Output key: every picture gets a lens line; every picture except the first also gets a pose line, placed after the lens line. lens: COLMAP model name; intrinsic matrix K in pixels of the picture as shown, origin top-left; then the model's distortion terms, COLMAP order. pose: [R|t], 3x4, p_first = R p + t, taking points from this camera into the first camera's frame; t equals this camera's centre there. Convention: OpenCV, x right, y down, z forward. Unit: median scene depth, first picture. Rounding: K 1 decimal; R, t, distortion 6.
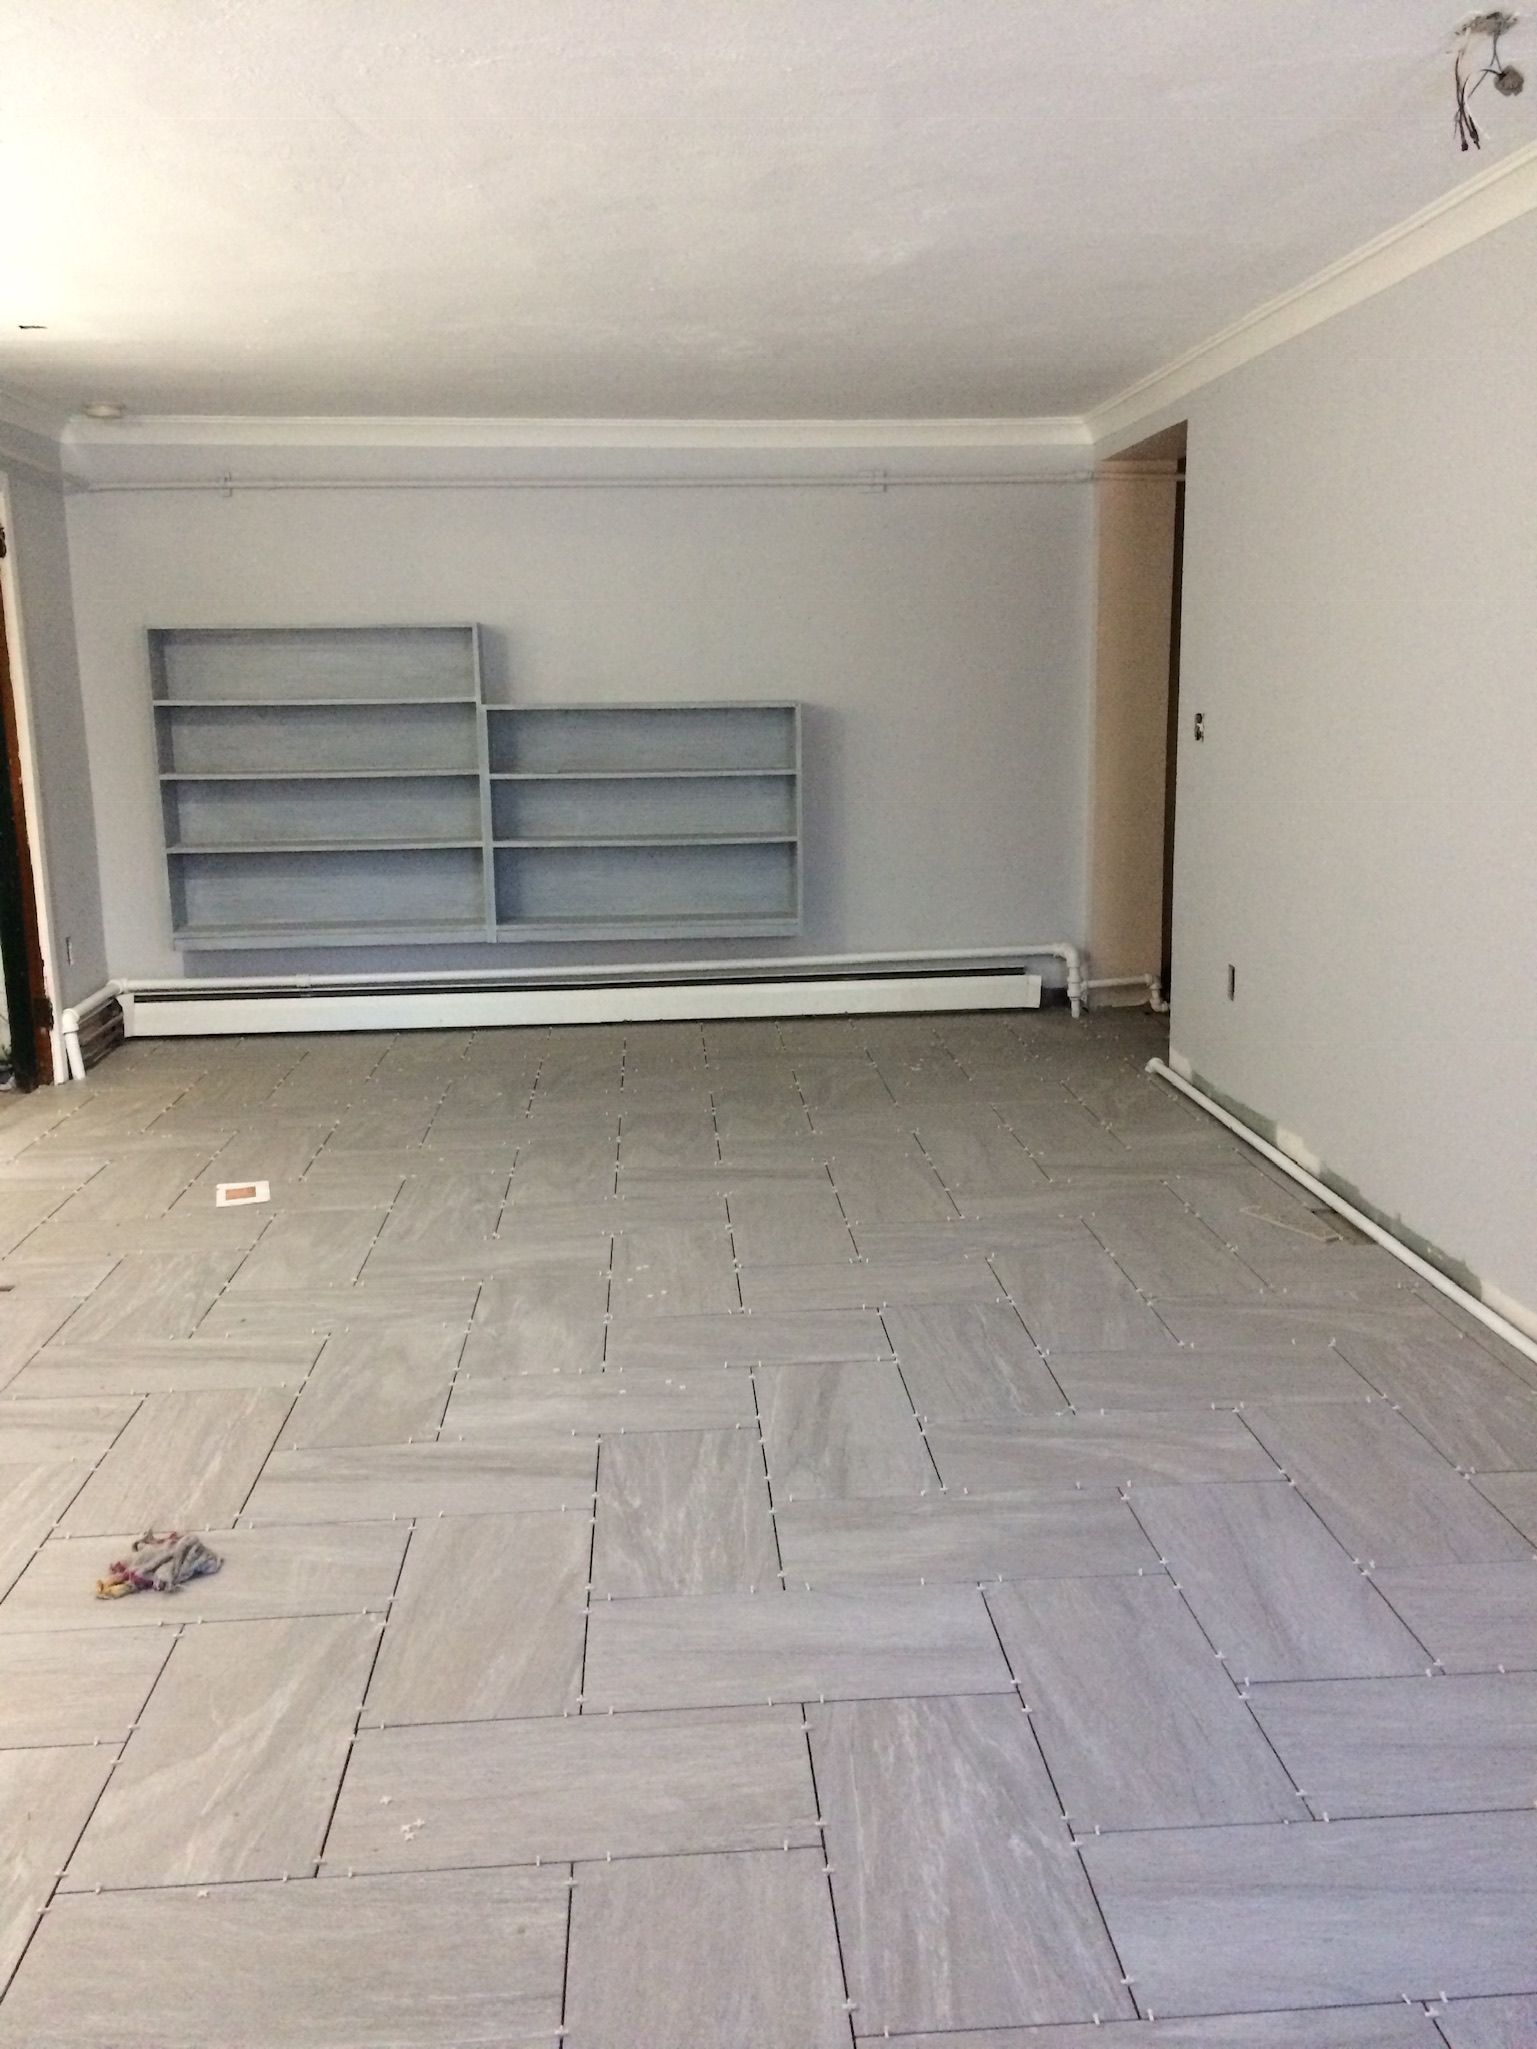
lens RADIAL K [[1751.5, 0, 772.1], [0, 1751.5, 1021.8], [0, 0, 1]] dist [0.071729, -0.089496]
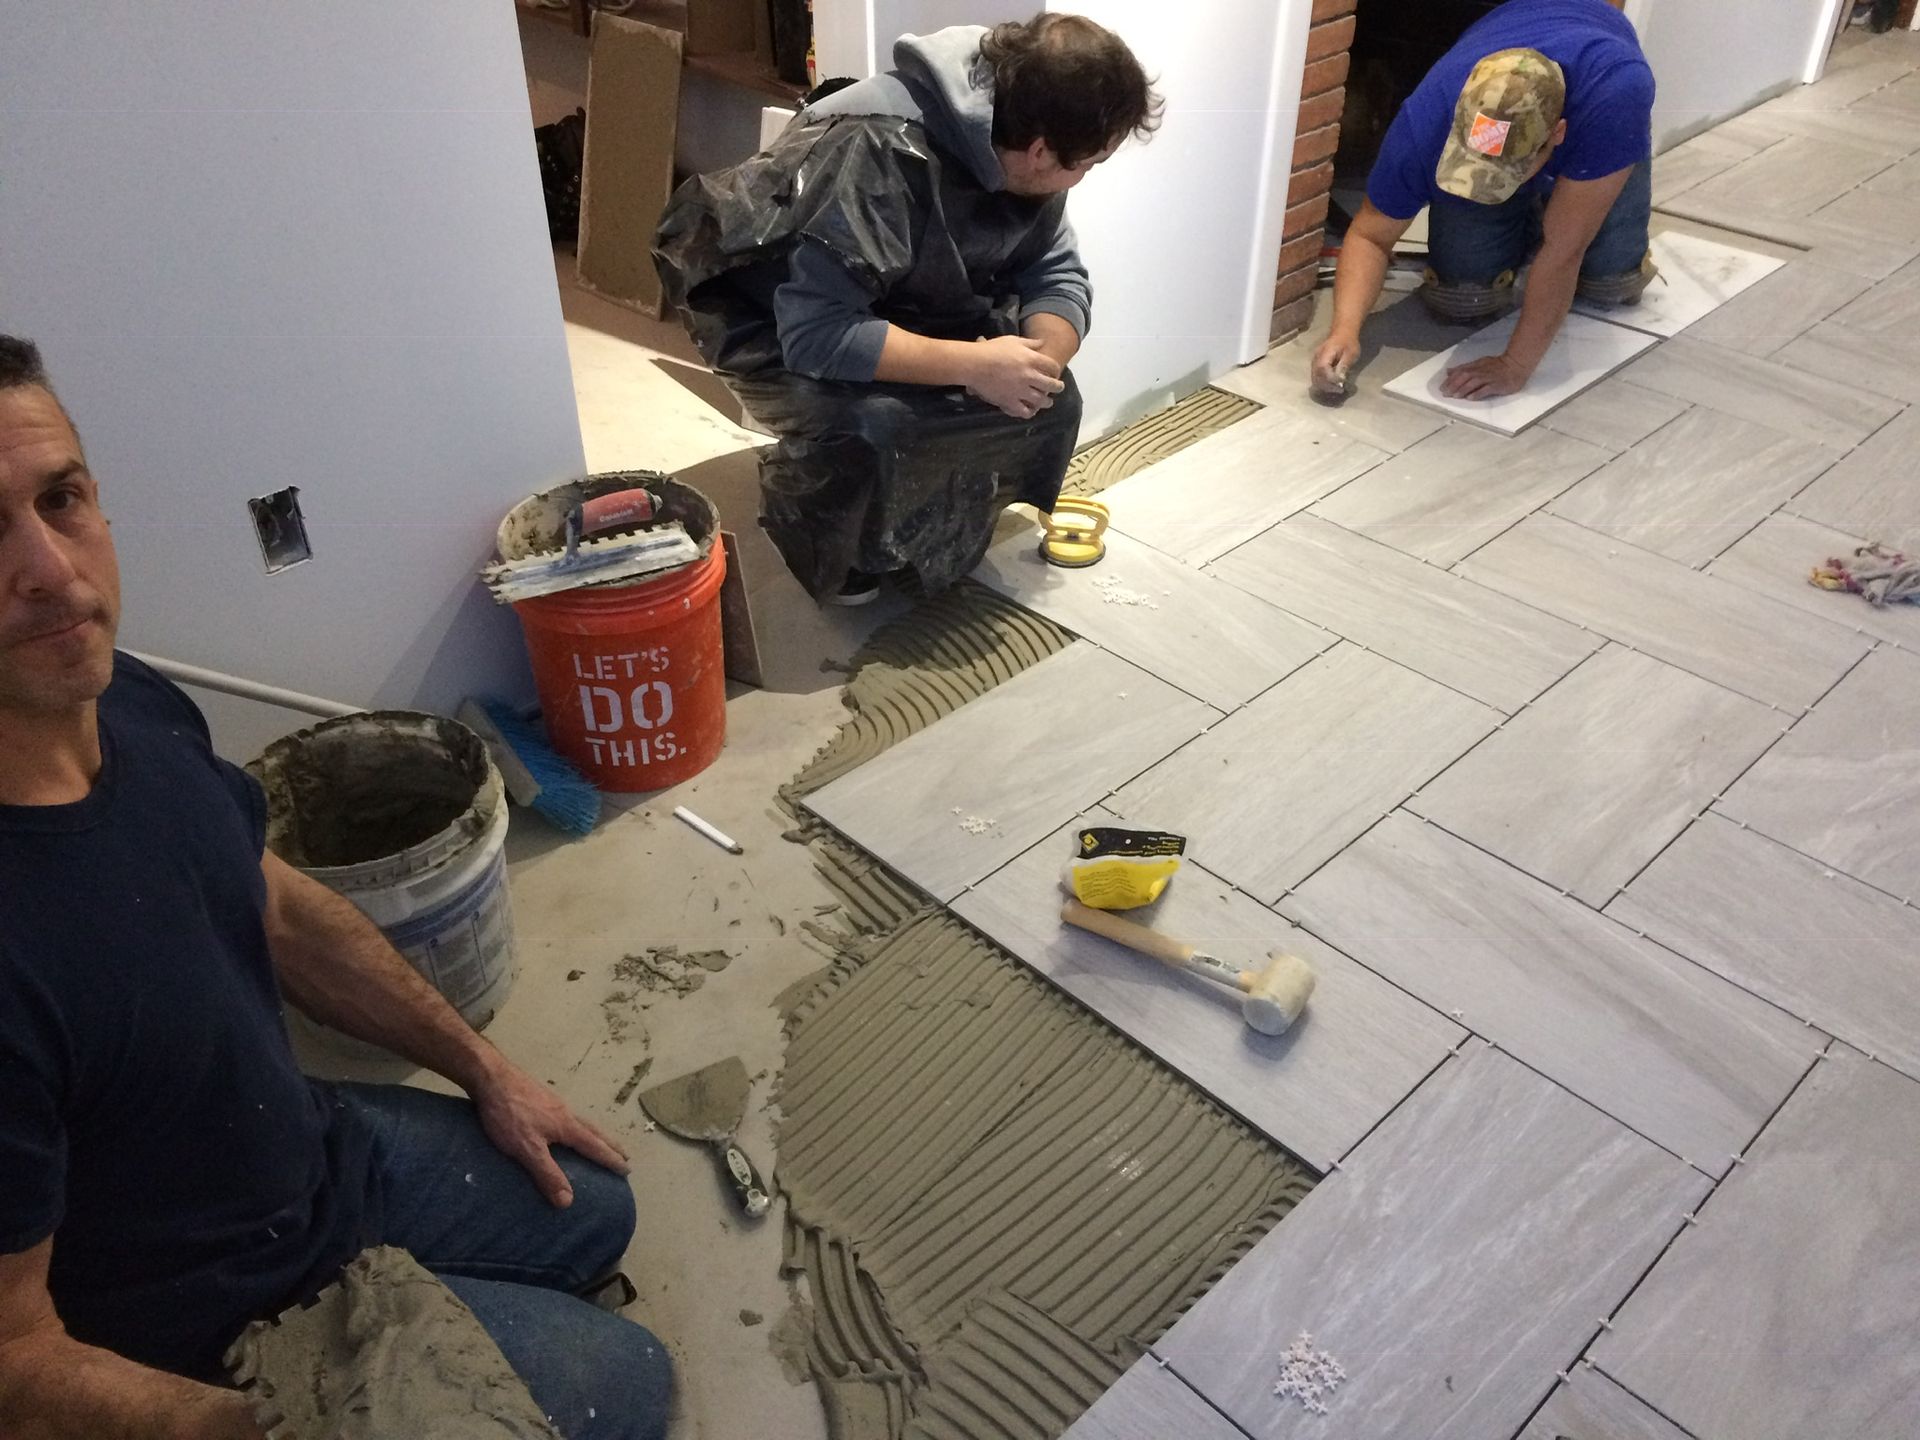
lens RADIAL K [[1641.2, 0, 950.9], [0, 1641.2, 726.7], [0, 0, 1]] dist [0.071729, -0.089496]
pose [[0.649466, 0.470052, -0.597700, -0.062163], [-0.155134, 0.851420, 0.501017, -0.026026], [0.744398, -0.232670, 0.625889, -0.045858]]
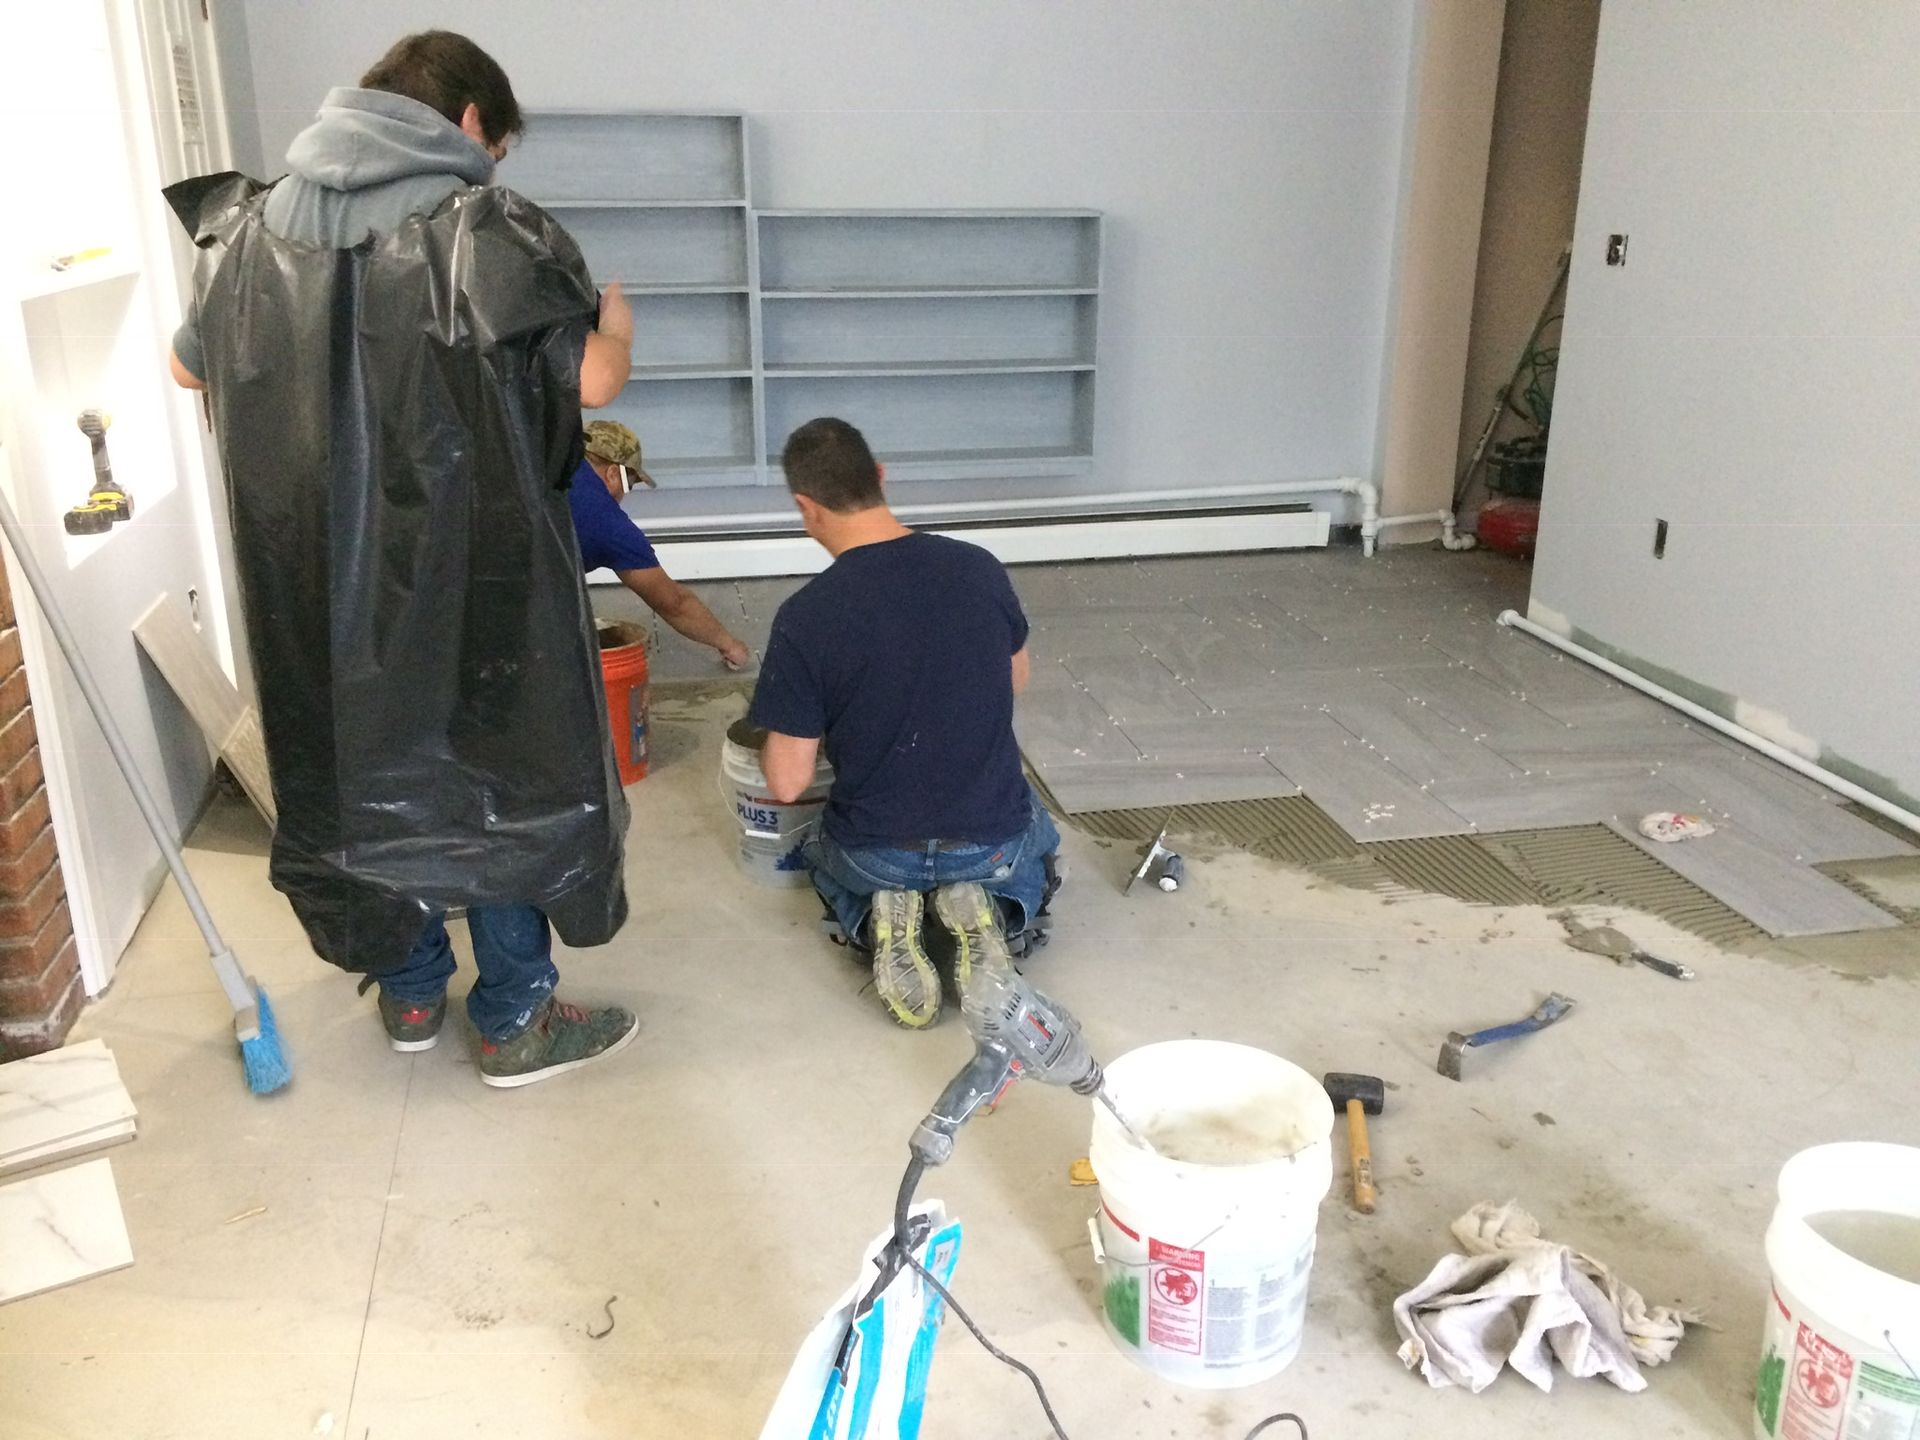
lens RADIAL K [[1641.2, 0, 955.6], [0, 1641.2, 719.1], [0, 0, 1]] dist [0.071729, -0.089496]
pose [[0.990896, -0.026988, 0.131895, -0.377476], [0.009195, 0.990981, 0.133685, -0.082474], [-0.134313, -0.131255, 0.982208, 0.316572]]
